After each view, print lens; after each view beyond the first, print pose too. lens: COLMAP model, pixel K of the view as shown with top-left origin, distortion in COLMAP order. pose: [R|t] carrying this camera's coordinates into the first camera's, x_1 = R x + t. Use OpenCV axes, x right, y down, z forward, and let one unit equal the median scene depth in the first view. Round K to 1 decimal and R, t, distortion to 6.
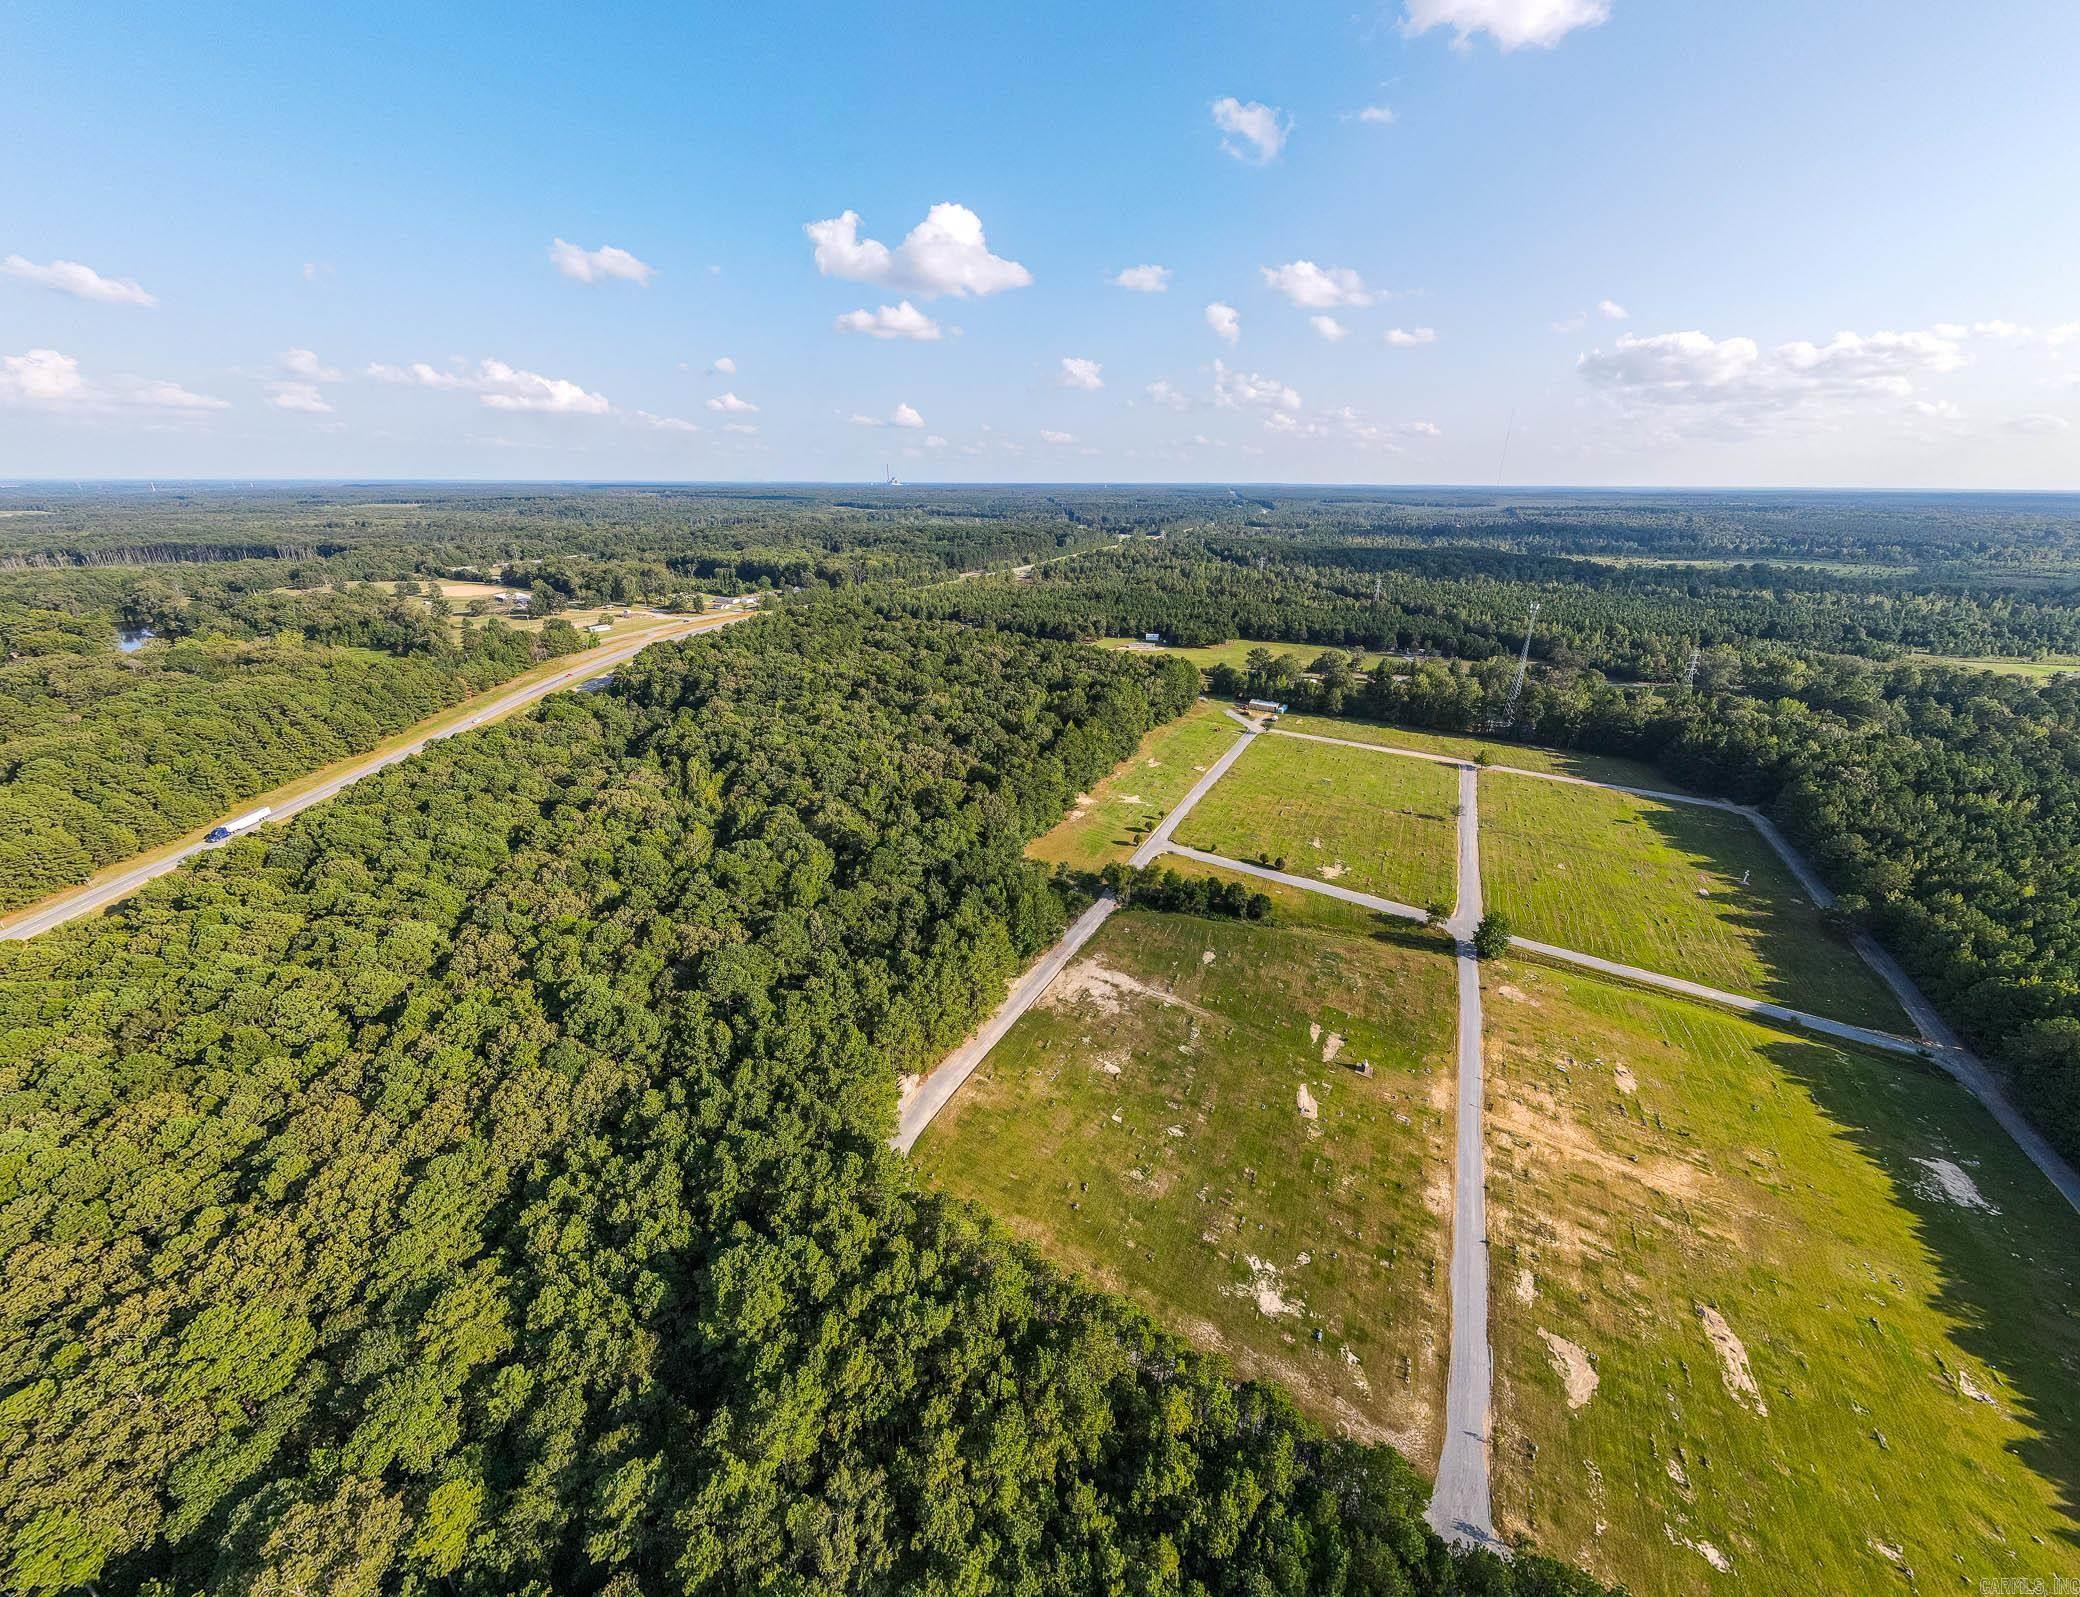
lens RADIAL K [[654.0, 0, 1044.7], [0, 654.0, 800.9], [0, 0, 1]] dist [0.005905, 0.000031]
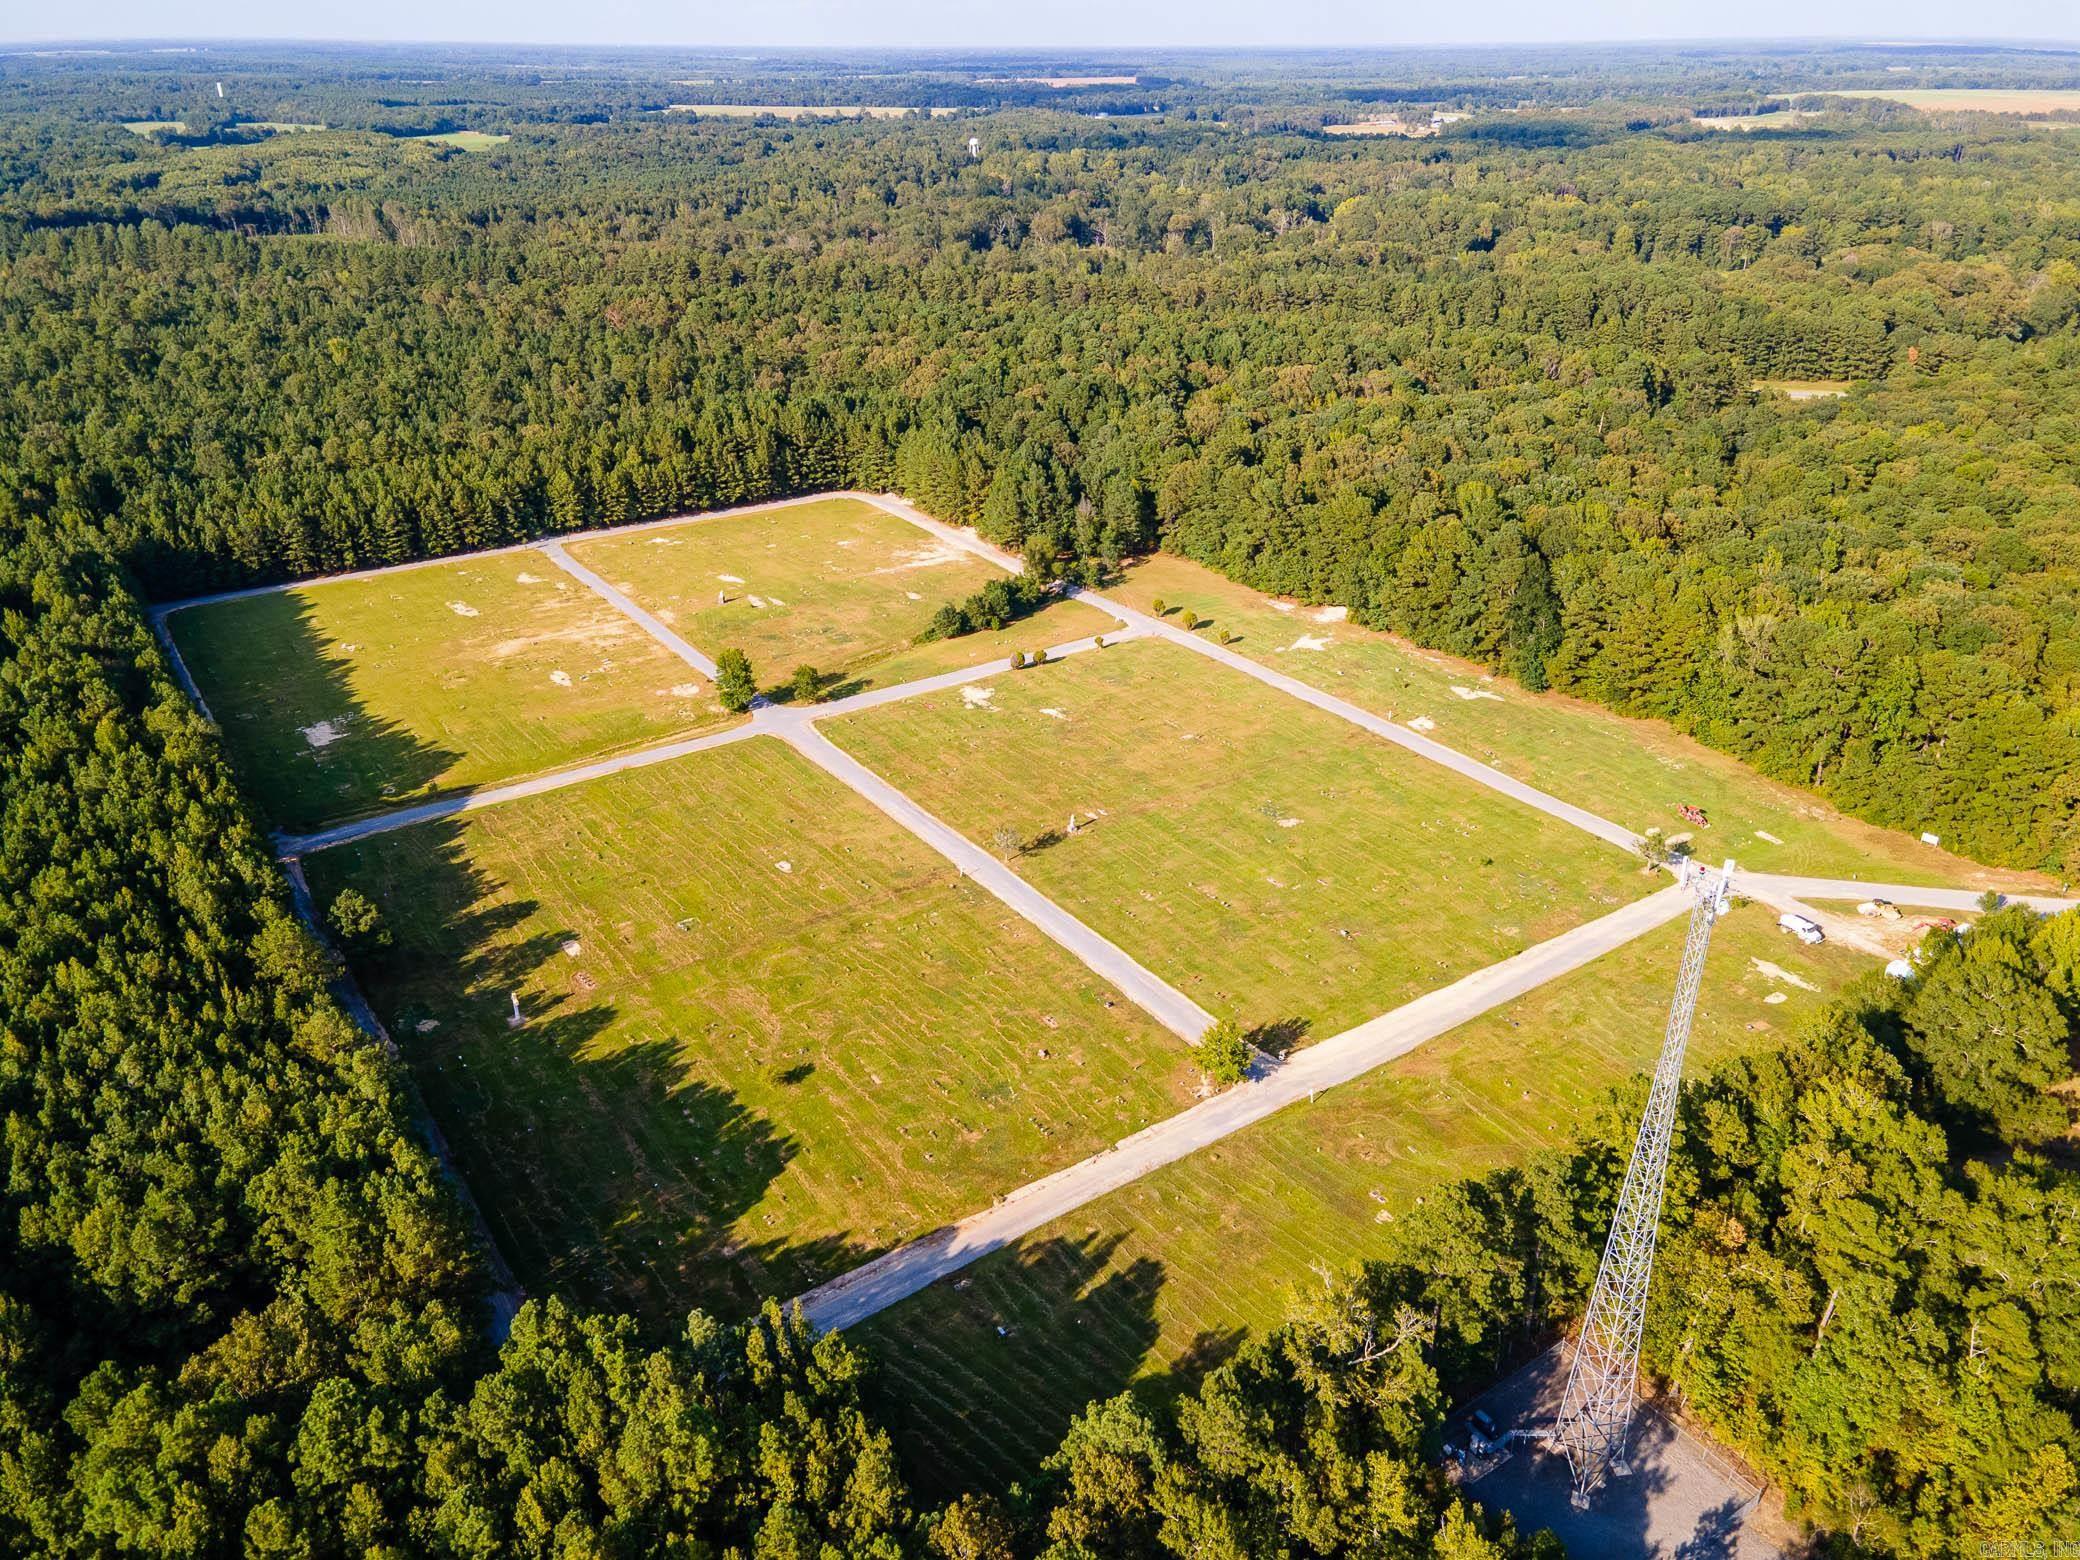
lens RADIAL K [[1481.5, 0, 1040.0], [0, 1481.5, 780.0], [0, 0, 1]] dist [0.055663, 0.001376]
pose [[-0.416013, 0.401018, -0.816160, 1.317232], [-0.396842, 0.727479, 0.559723, -0.538042], [0.818199, 0.556739, -0.143500, 1.062558]]
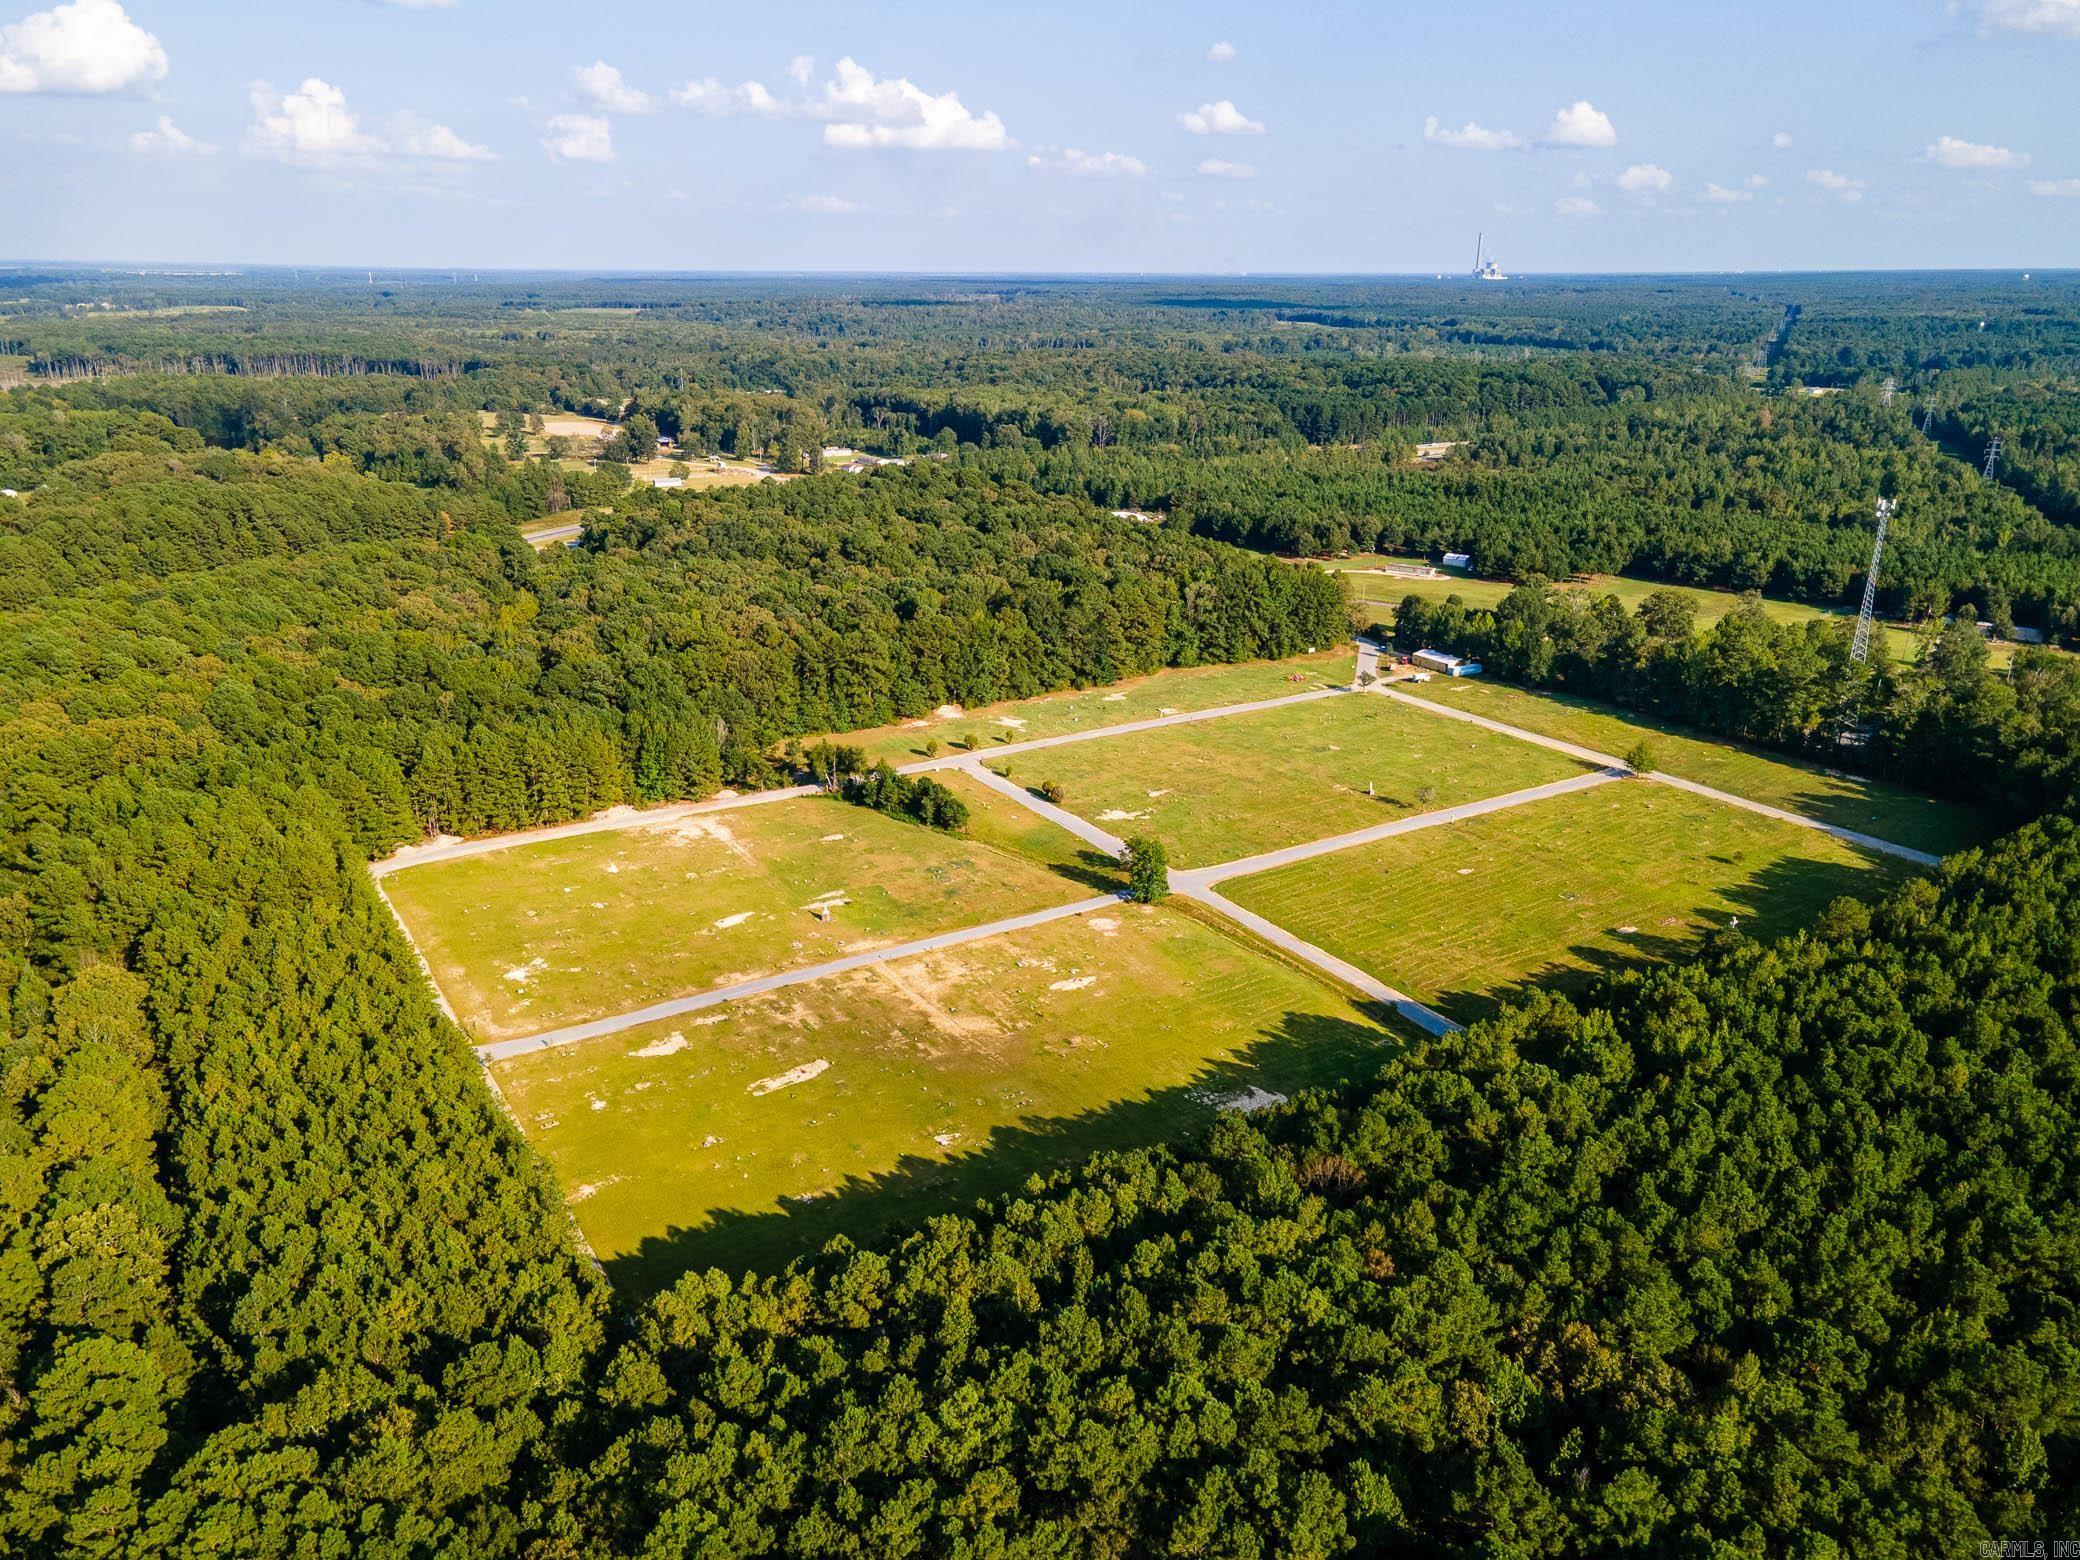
lens RADIAL K [[1481.5, 0, 1040.0], [0, 1481.5, 780.0], [0, 0, 1]] dist [0.055663, 0.001376]
pose [[0.885088, 0.152363, -0.439777, 0.861374], [-0.206363, 0.975411, -0.077386, 0.173226], [0.417173, 0.159247, 0.894767, -0.381217]]
